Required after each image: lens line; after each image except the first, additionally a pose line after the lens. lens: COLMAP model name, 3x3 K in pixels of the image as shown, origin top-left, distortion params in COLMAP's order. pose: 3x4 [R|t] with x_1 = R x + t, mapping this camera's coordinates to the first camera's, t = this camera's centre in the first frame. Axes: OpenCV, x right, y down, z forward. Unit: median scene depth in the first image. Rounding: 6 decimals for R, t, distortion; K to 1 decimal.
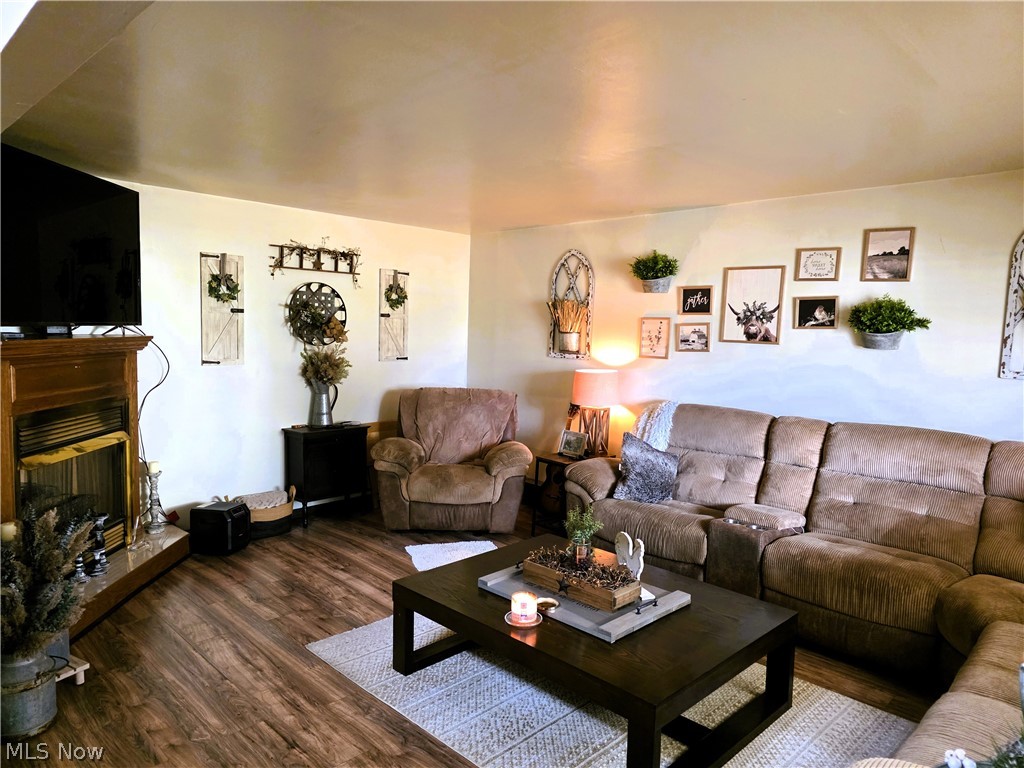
lens RADIAL K [[682.9, 0, 512.0], [0, 682.9, 384.0], [0, 0, 1]] dist [0.080225, -0.079384]
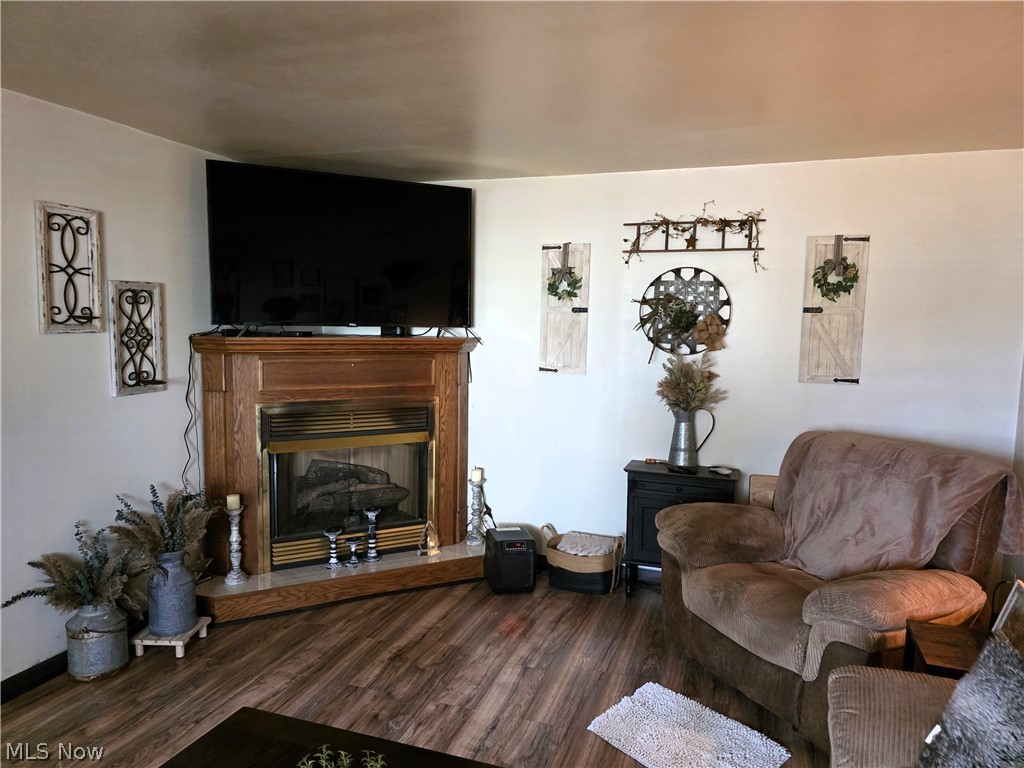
lens RADIAL K [[682.9, 0, 512.0], [0, 682.9, 384.0], [0, 0, 1]] dist [0.080225, -0.079384]
pose [[0.437288, 0.062623, -0.897138, 0.326818], [-0.081745, 0.996211, 0.029694, -0.036375], [0.895599, 0.060352, 0.440751, 0.593083]]
